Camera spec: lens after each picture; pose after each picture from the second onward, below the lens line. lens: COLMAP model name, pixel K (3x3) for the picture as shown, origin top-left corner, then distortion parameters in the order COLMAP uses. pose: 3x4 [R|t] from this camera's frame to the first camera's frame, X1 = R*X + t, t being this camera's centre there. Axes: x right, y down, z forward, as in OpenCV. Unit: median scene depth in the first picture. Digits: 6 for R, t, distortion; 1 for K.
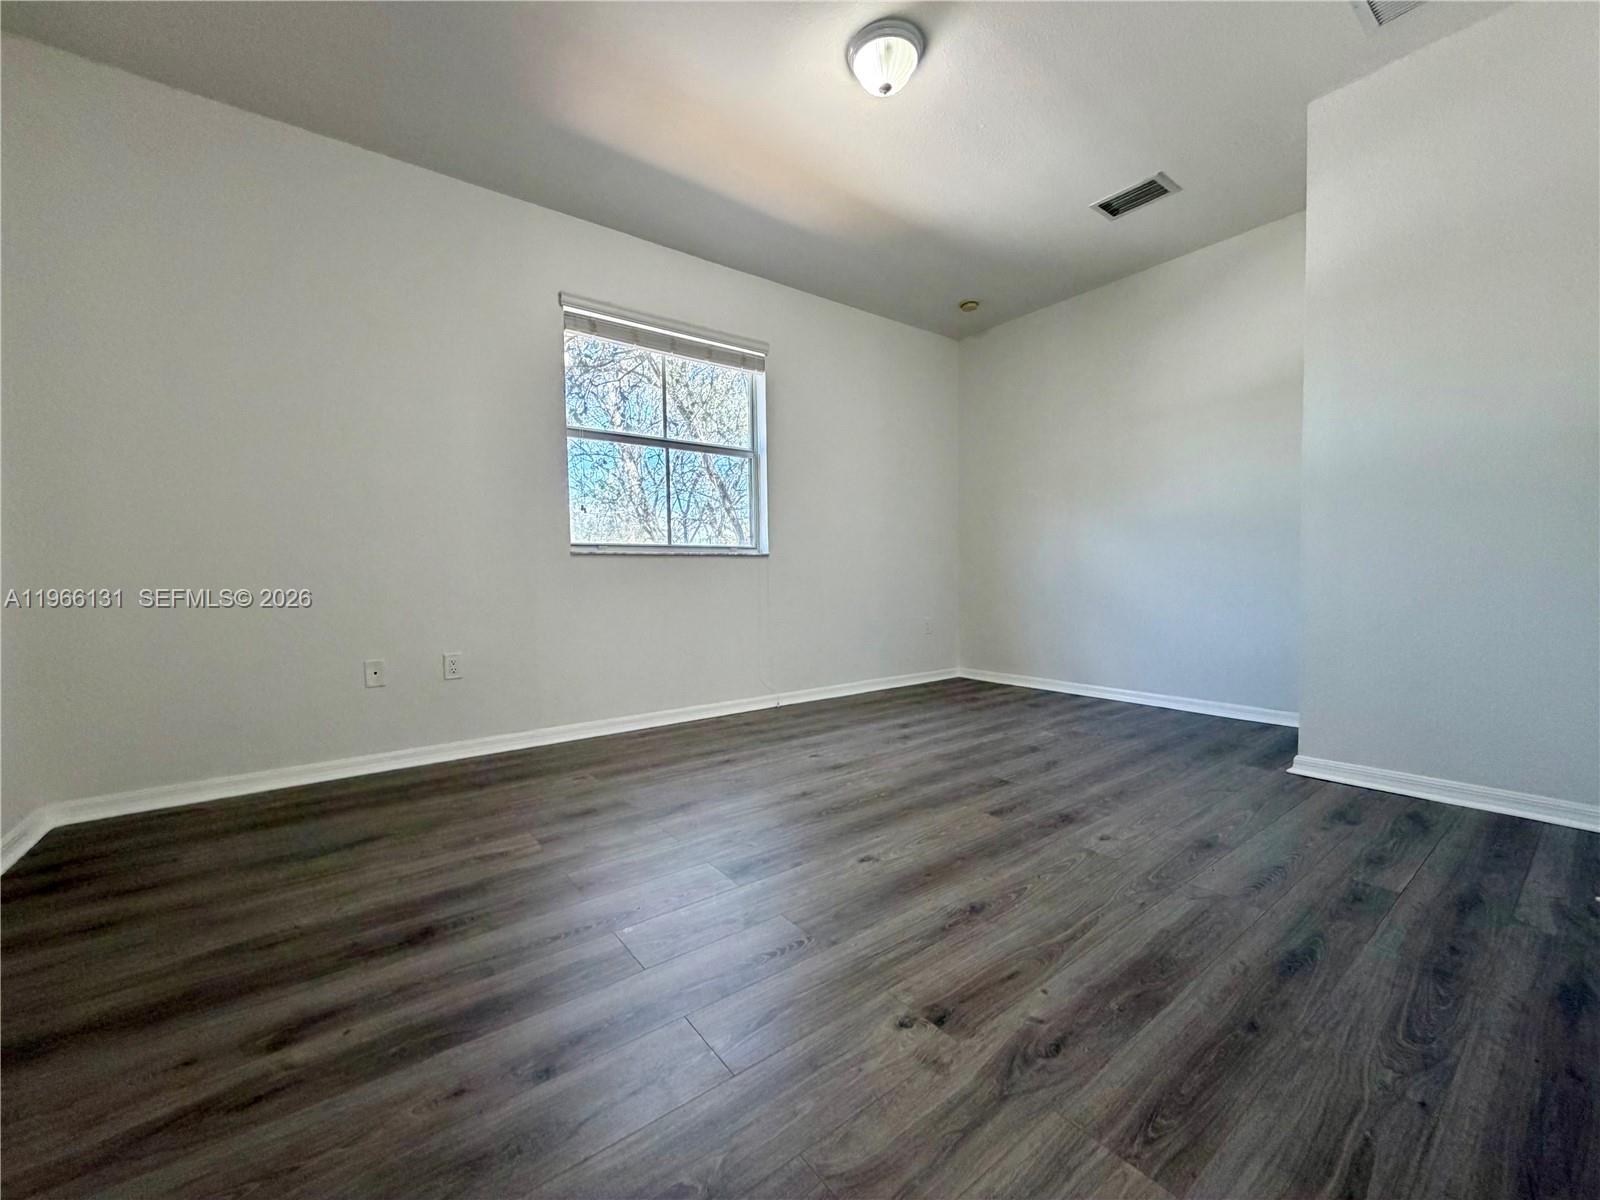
lens RADIAL K [[636.2, 0, 799.7], [0, 636.2, 600.1], [0, 0, 1]] dist [-0.000214, -0.000021]
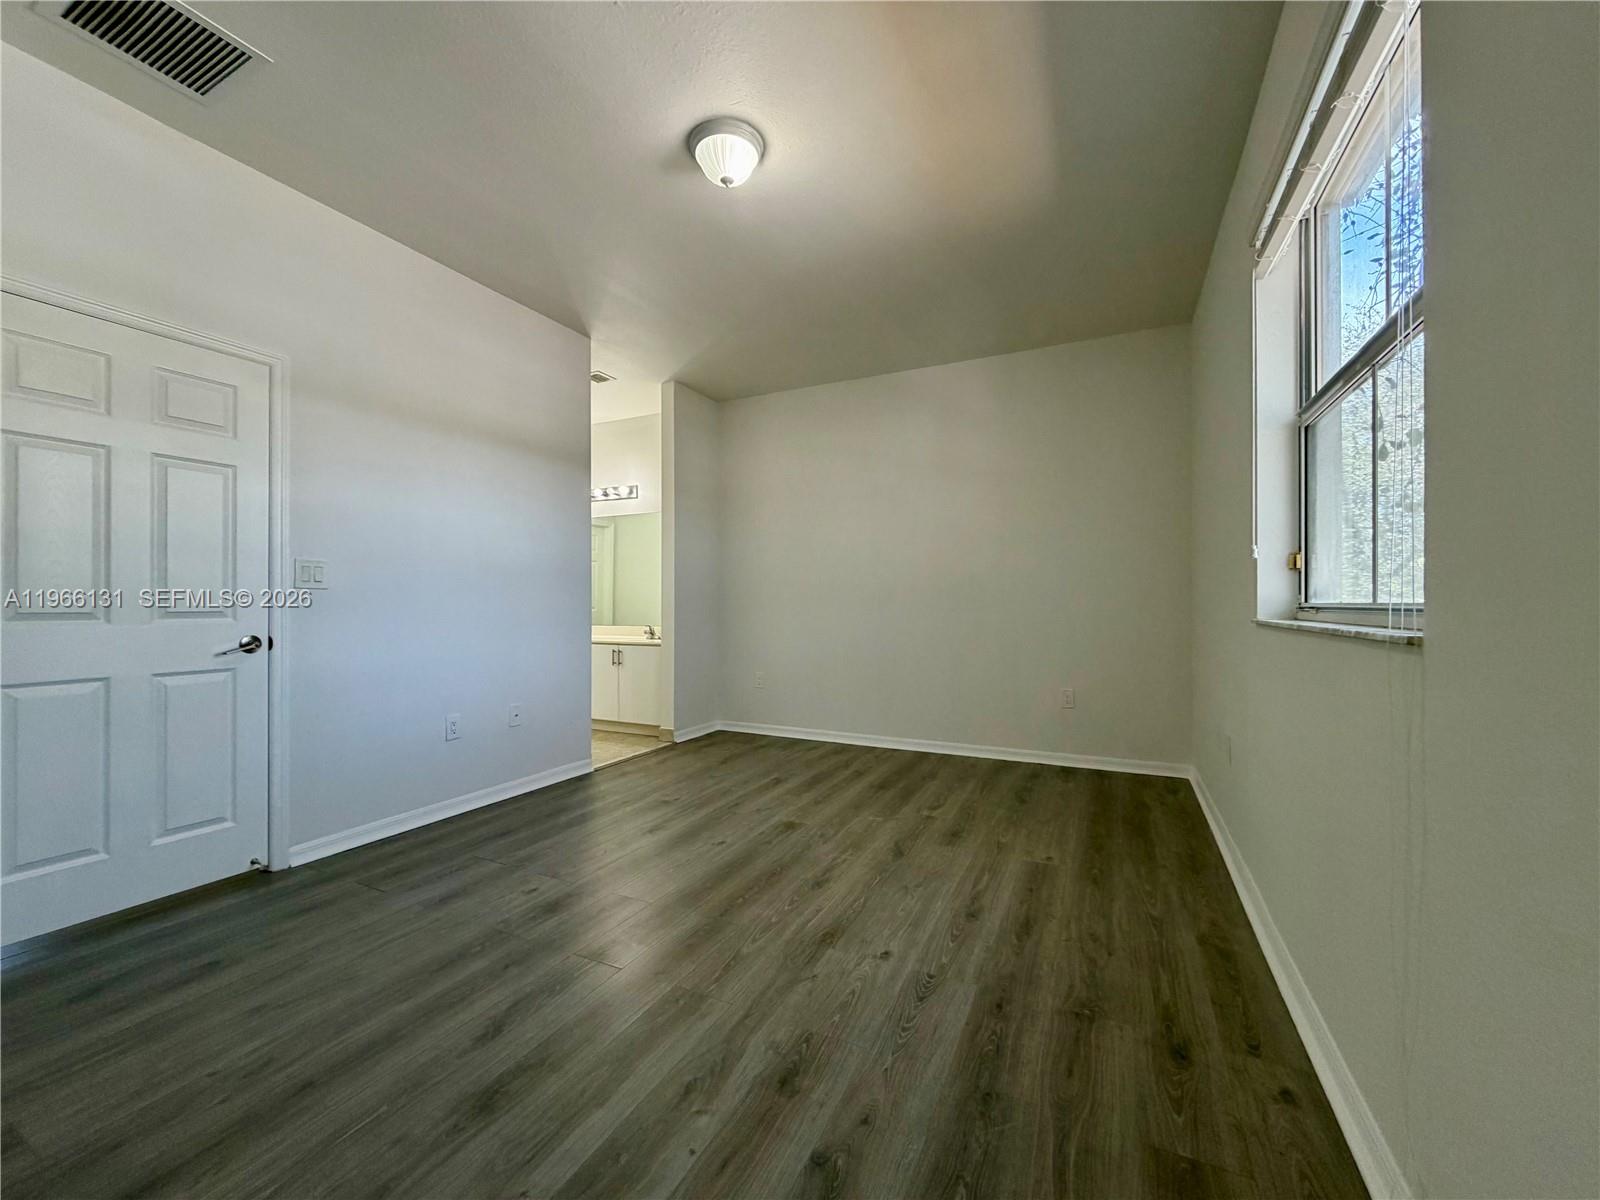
lens RADIAL K [[636.2, 0, 796.2], [0, 636.2, 601.8], [0, 0, 1]] dist [-0.000214, -0.000021]
pose [[-0.896416, 0.015488, -0.442942, 0.452527], [-0.000959, 0.999319, 0.036883, -0.155822], [0.443212, 0.033487, -0.895791, 1.821026]]
